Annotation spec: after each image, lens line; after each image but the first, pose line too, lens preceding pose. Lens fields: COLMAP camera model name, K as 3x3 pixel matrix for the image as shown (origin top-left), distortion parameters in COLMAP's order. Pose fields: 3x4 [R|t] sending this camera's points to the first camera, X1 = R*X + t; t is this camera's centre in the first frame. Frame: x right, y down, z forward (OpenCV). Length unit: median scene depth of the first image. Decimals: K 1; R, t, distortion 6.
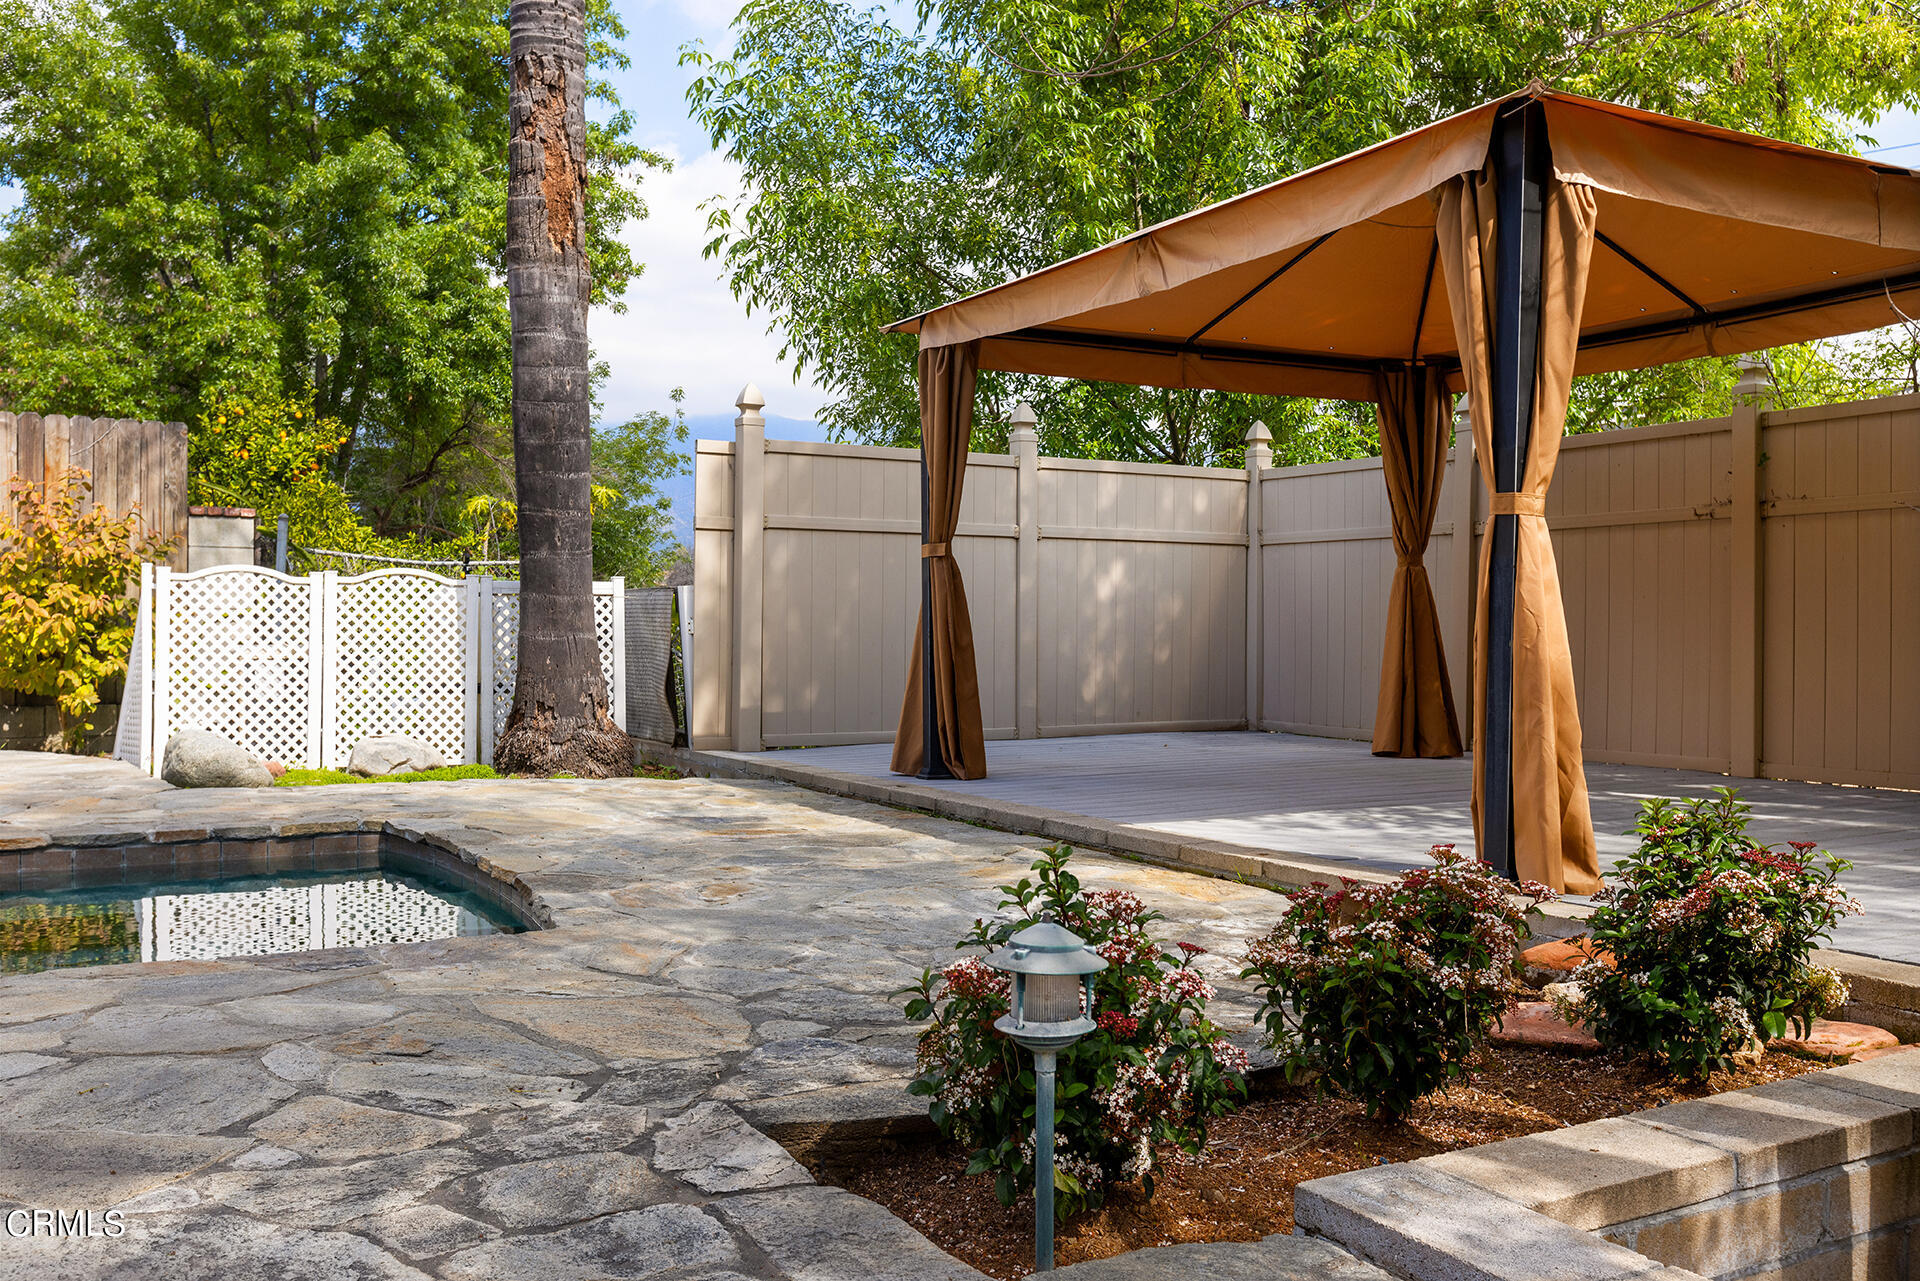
lens RADIAL K [[1643.2, 0, 964.4], [0, 1643.2, 644.3], [0, 0, 1]] dist [-0.010317, -0.003946]
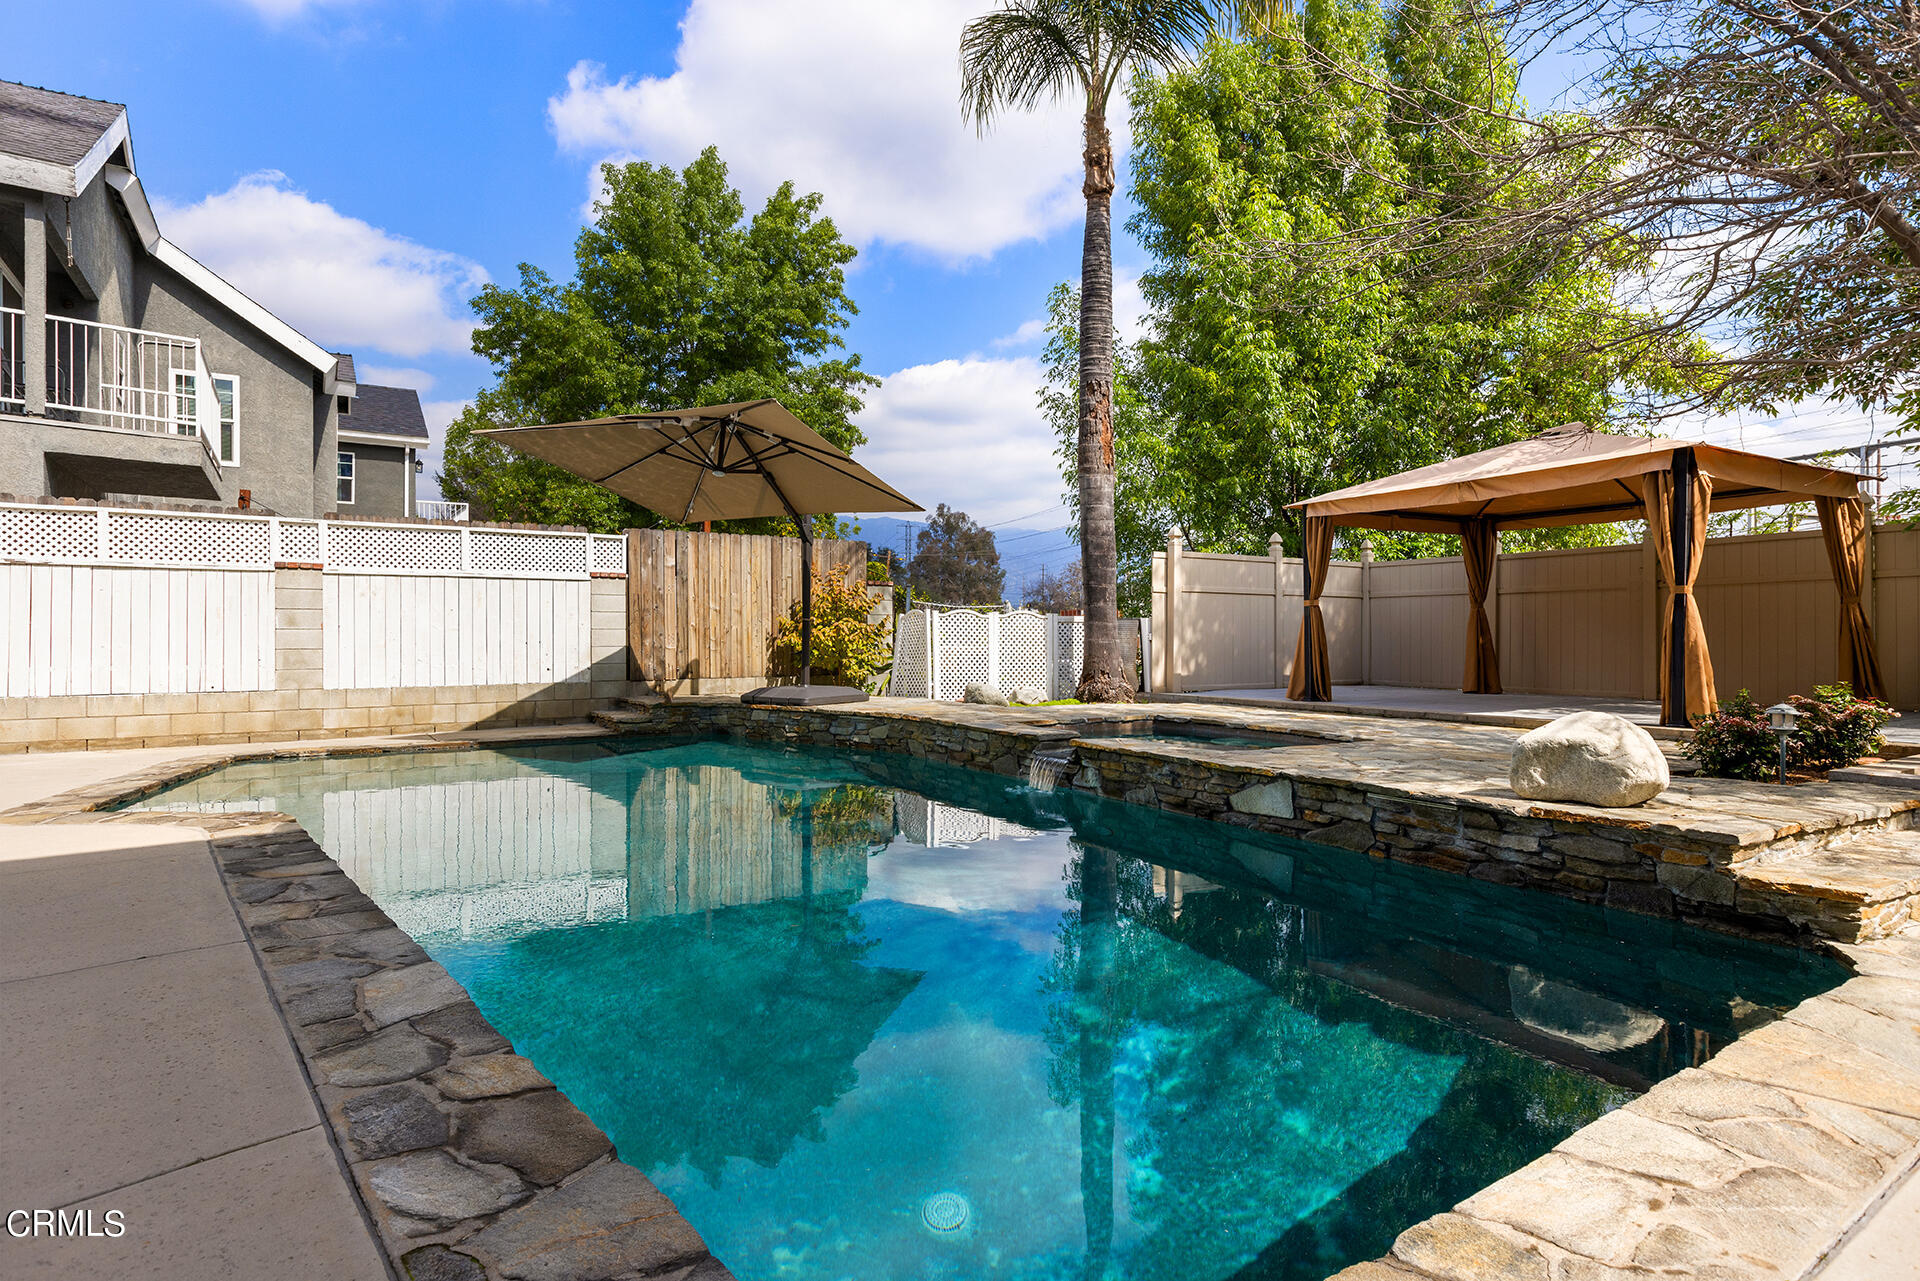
lens RADIAL K [[988.6, 0, 946.0], [0, 988.6, 638.8], [0, 0, 1]] dist [-0.002232, -0.001251]
pose [[0.999785, -0.003758, 0.020367, -0.397583], [0.003964, 0.999942, -0.010046, 0.003700], [-0.020328, 0.010124, 0.999742, -0.271301]]
